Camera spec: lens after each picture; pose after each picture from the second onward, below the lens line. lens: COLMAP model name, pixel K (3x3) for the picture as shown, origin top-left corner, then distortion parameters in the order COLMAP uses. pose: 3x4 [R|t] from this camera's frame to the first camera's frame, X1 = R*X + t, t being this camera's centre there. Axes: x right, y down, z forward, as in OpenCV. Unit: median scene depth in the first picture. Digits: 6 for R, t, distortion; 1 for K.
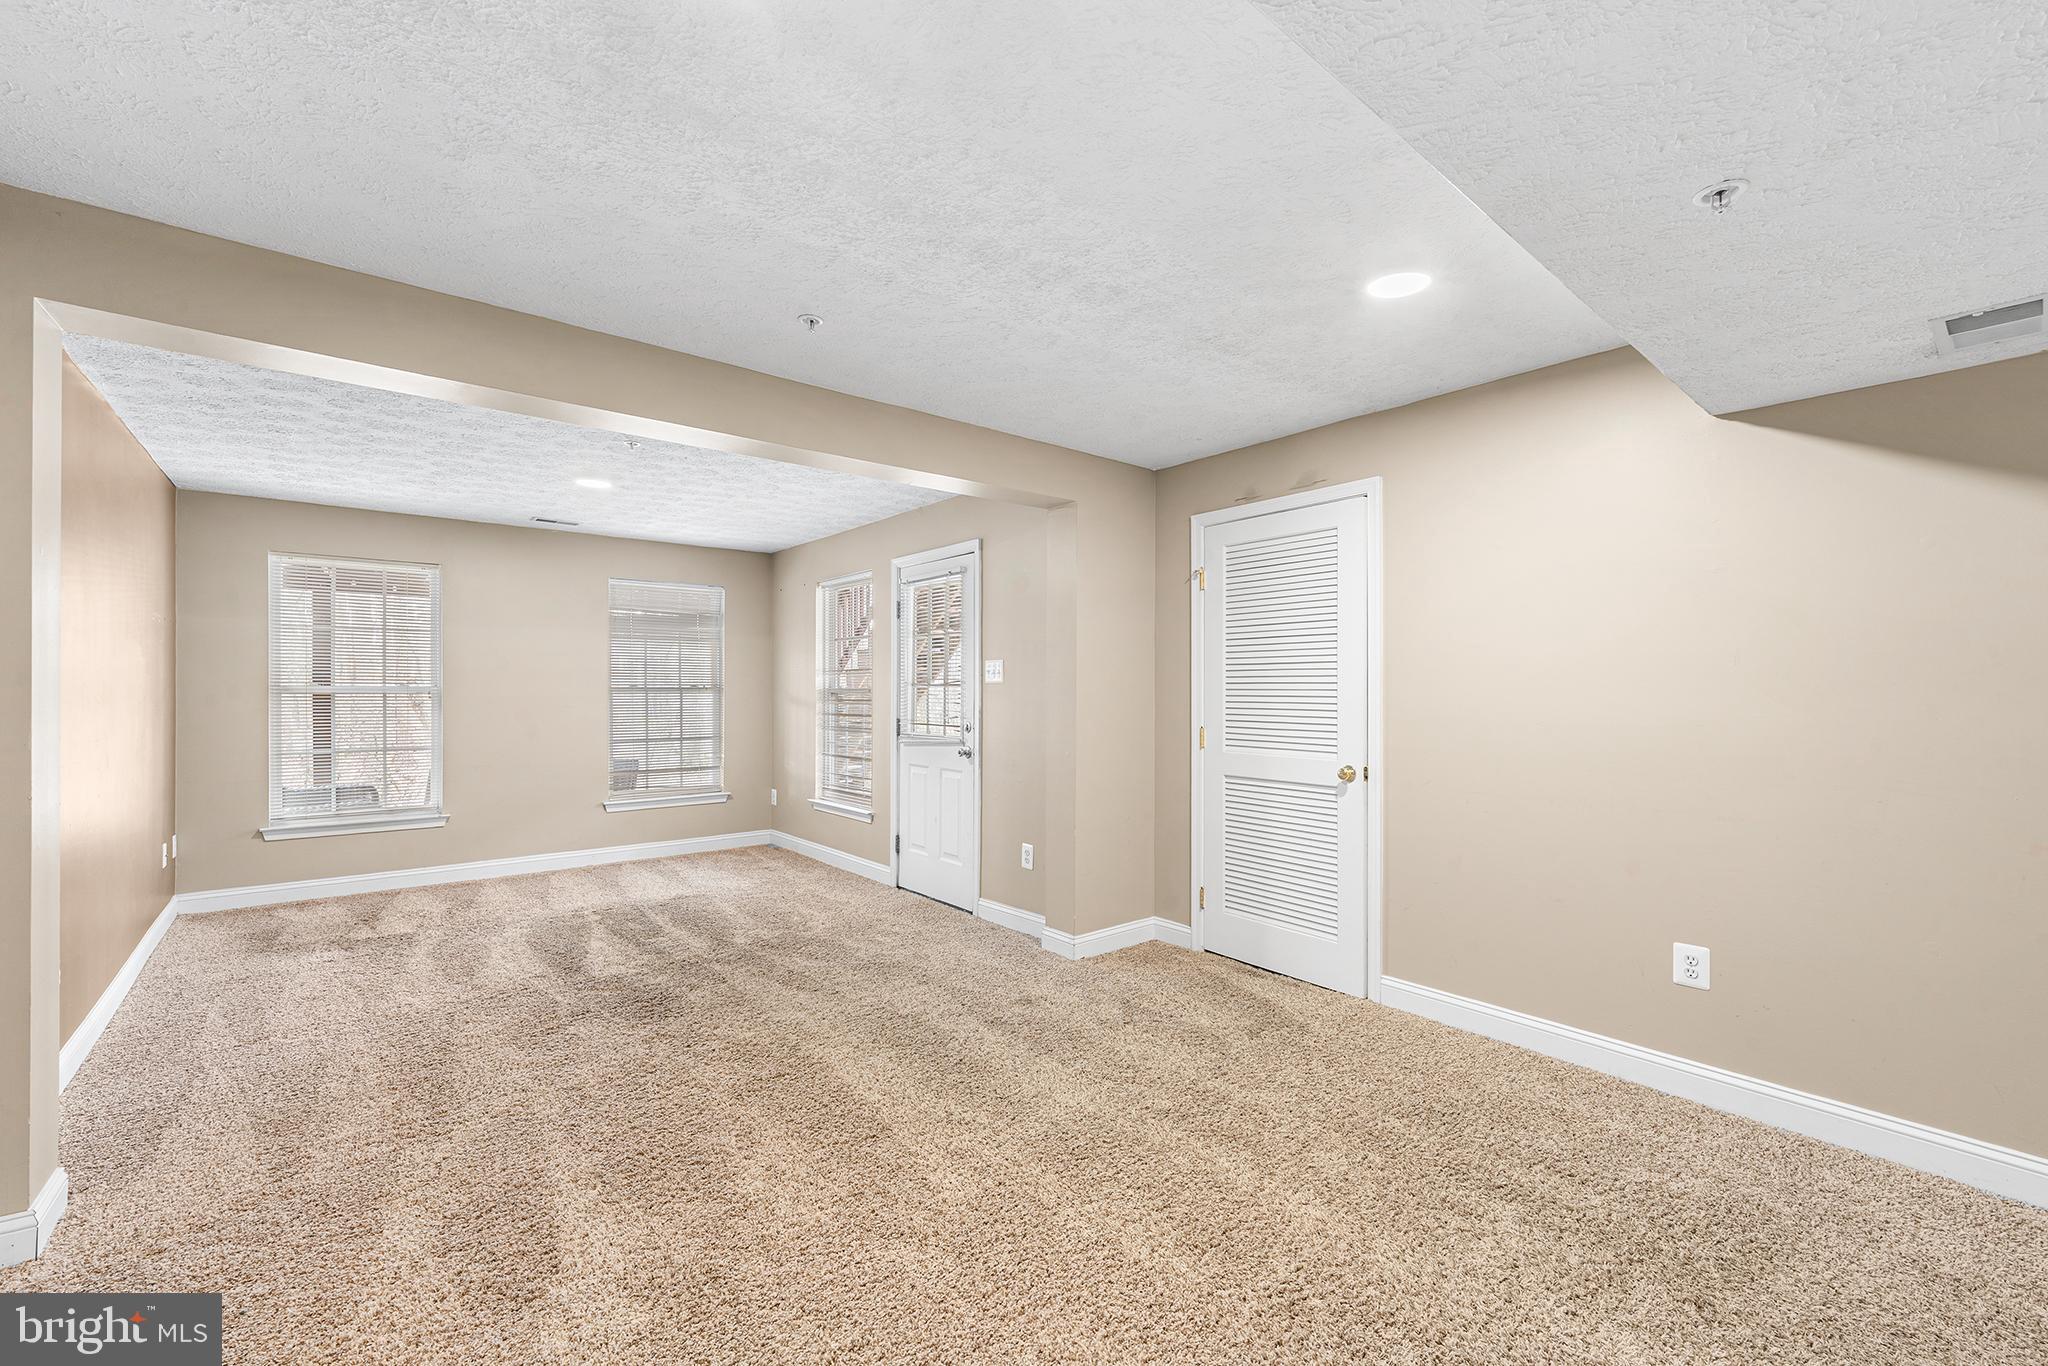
lens RADIAL K [[848.5, 0, 1022.1], [0, 848.5, 691.4], [0, 0, 1]] dist [0.000169, 0.000124]
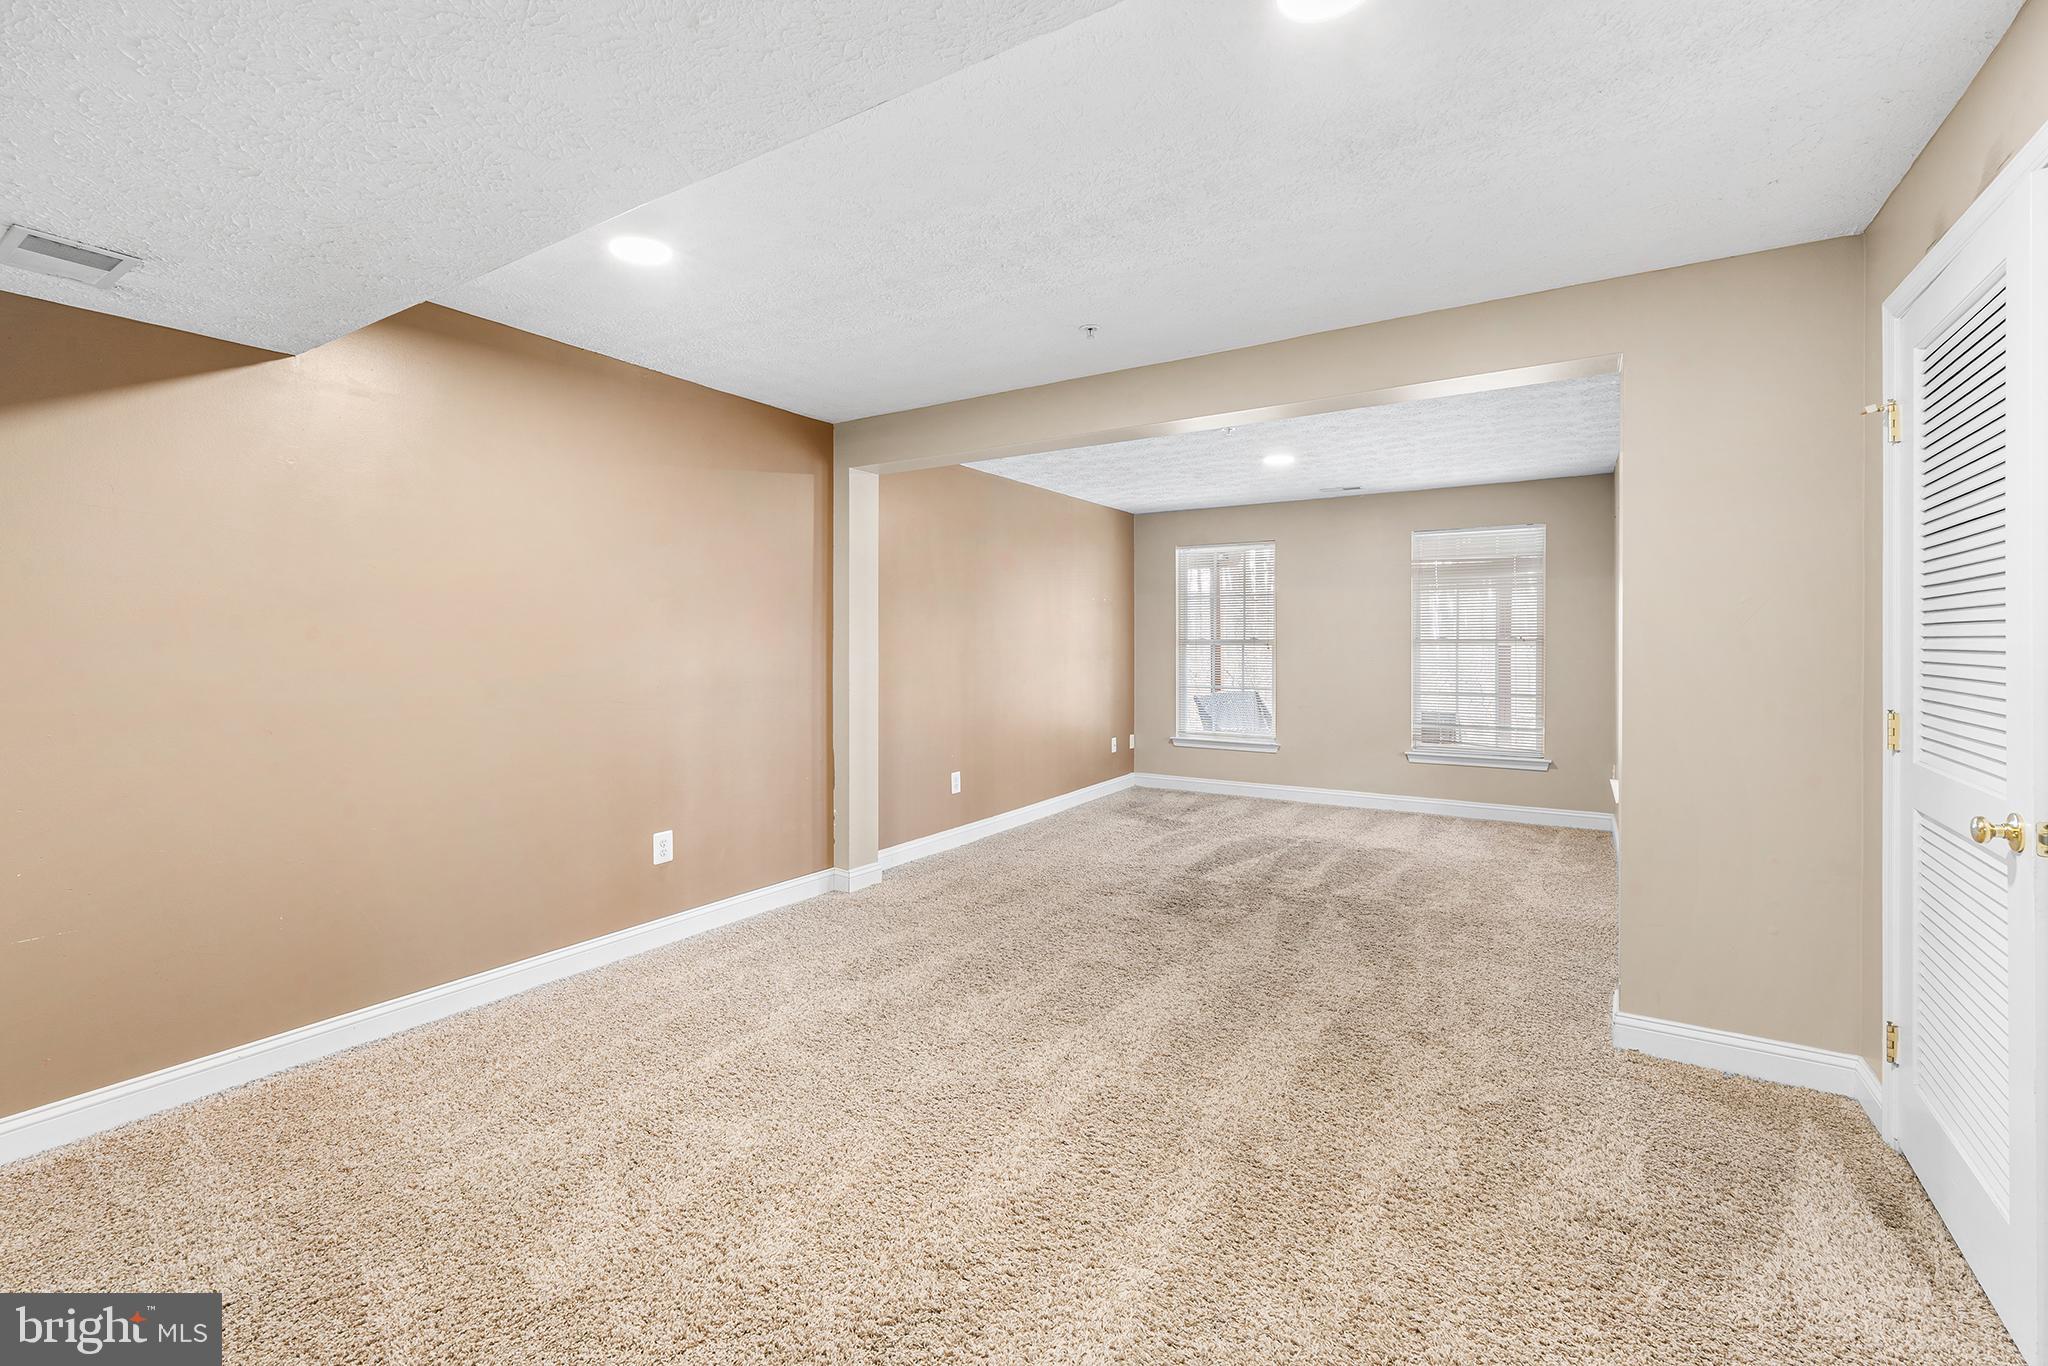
lens RADIAL K [[899.3, 0, 1020.4], [0, 899.3, 662.7], [0, 0, 1]] dist [0.014066, 0.000507]
pose [[0.296937, 0.019584, -0.954696, 0.622189], [0.000041, 0.999789, 0.020522, 0.000584], [0.954897, -0.006133, 0.296874, 0.357494]]
